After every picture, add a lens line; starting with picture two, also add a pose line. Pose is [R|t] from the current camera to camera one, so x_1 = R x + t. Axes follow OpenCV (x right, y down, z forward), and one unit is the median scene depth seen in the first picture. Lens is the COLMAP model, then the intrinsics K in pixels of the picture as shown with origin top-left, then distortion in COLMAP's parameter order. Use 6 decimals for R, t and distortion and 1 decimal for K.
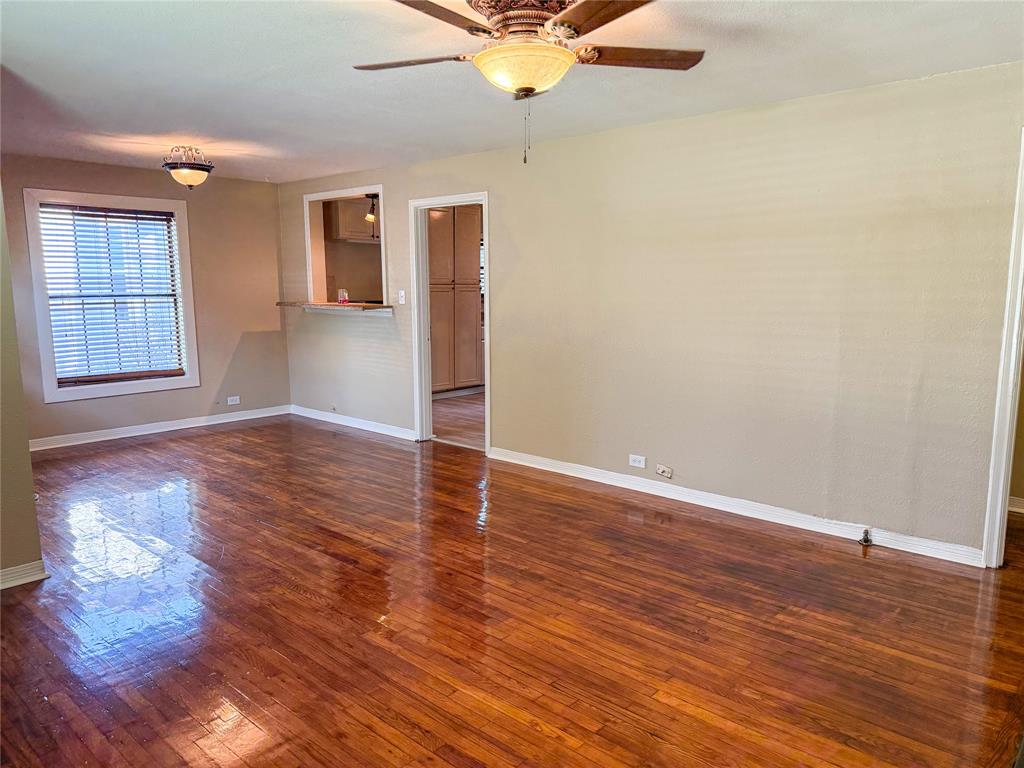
lens RADIAL K [[731.8, 0, 504.0], [0, 731.8, 379.6], [0, 0, 1]] dist [0.037347, -0.032317]
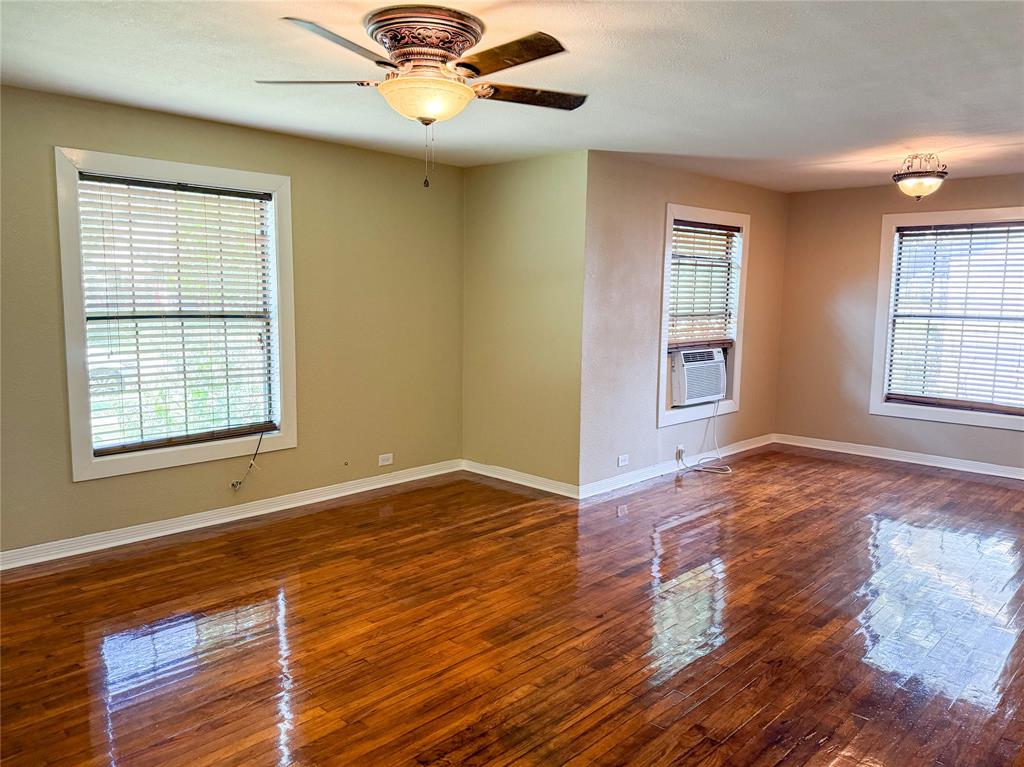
lens RADIAL K [[731.8, 0, 502.9], [0, 731.8, 386.8], [0, 0, 1]] dist [0.037347, -0.032317]
pose [[-0.021039, 0.134618, -0.990674, 0.741887], [-0.154466, 0.978558, 0.136252, -0.114552], [0.987774, 0.155892, 0.000206, 0.770969]]
